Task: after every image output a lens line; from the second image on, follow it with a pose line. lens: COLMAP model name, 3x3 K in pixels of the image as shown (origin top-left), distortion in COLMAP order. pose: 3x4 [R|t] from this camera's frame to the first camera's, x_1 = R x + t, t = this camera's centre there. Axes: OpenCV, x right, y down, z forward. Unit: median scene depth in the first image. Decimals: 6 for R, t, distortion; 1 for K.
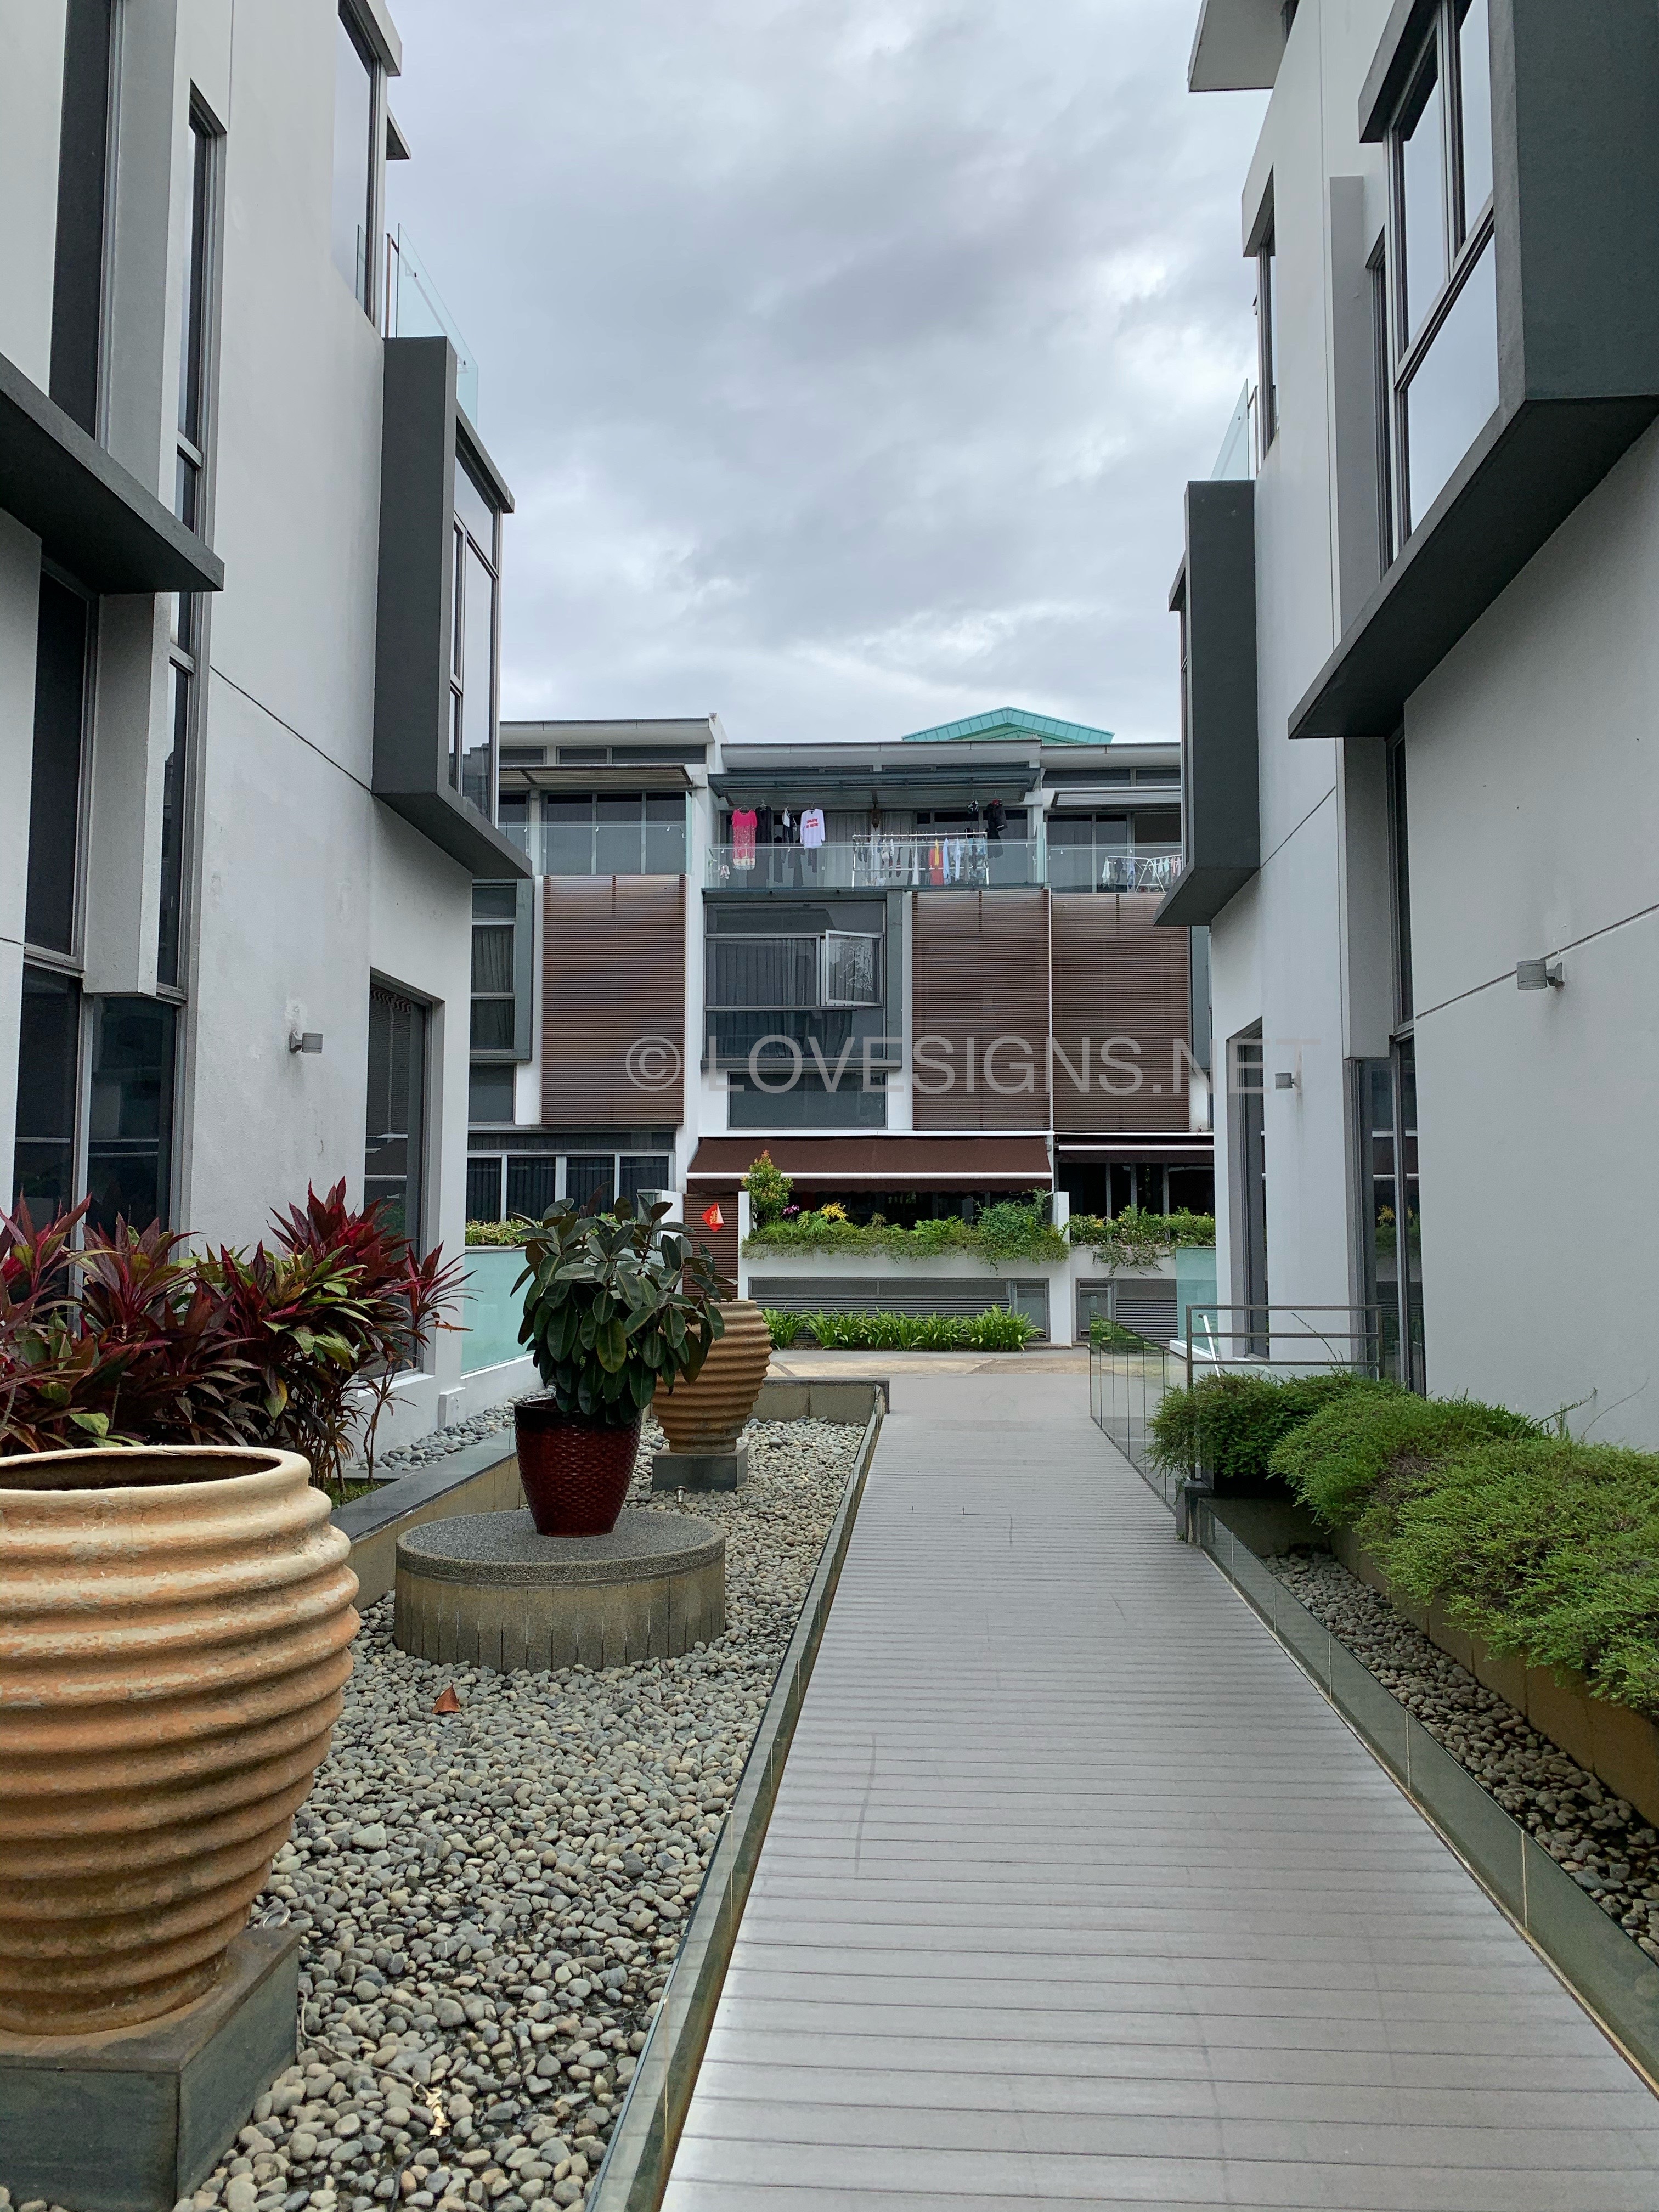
lens RADIAL K [[1662.4, 0, 830.3], [0, 1662.4, 1102.7], [0, 0, 1]] dist [0.002596, -0.023963]
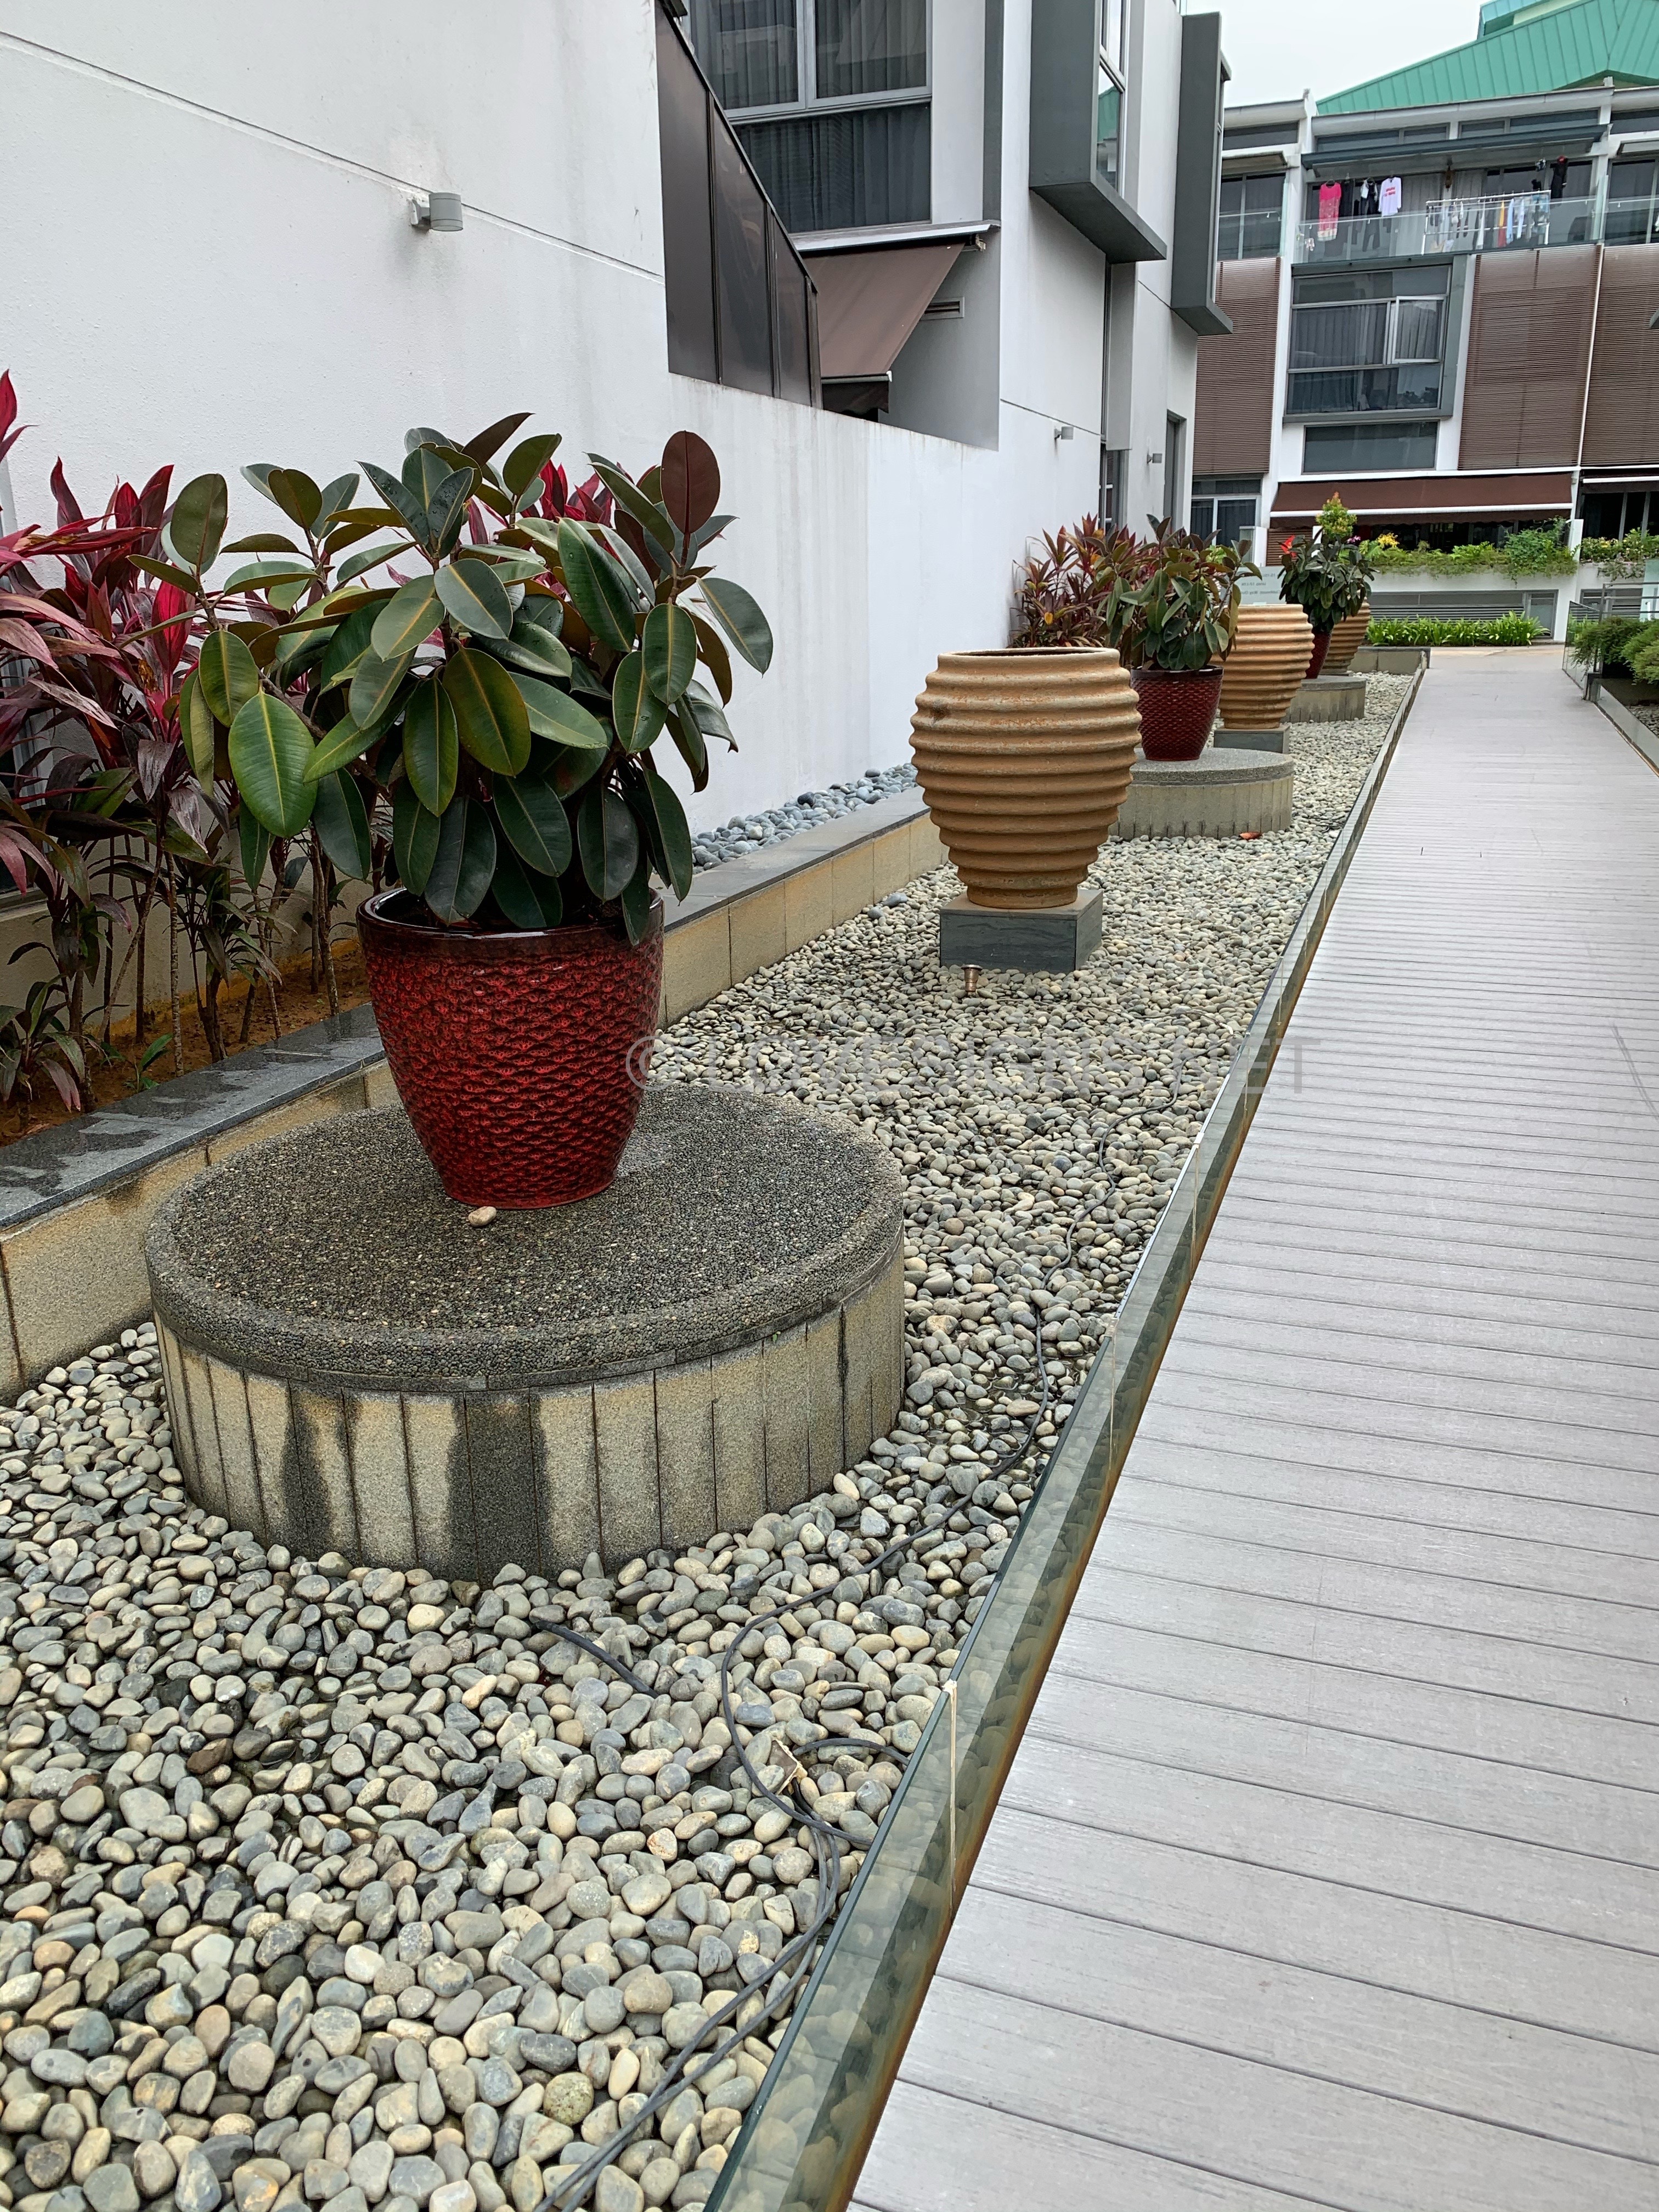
lens RADIAL K [[1662.4, 0, 784.5], [0, 1662.4, 1091.7], [0, 0, 1]] dist [0.002596, -0.023963]
pose [[0.952044, 0.069636, -0.297932, -0.028419], [0.046051, 0.930049, 0.364538, -0.027854], [0.302476, -0.360776, 0.882241, -0.431307]]
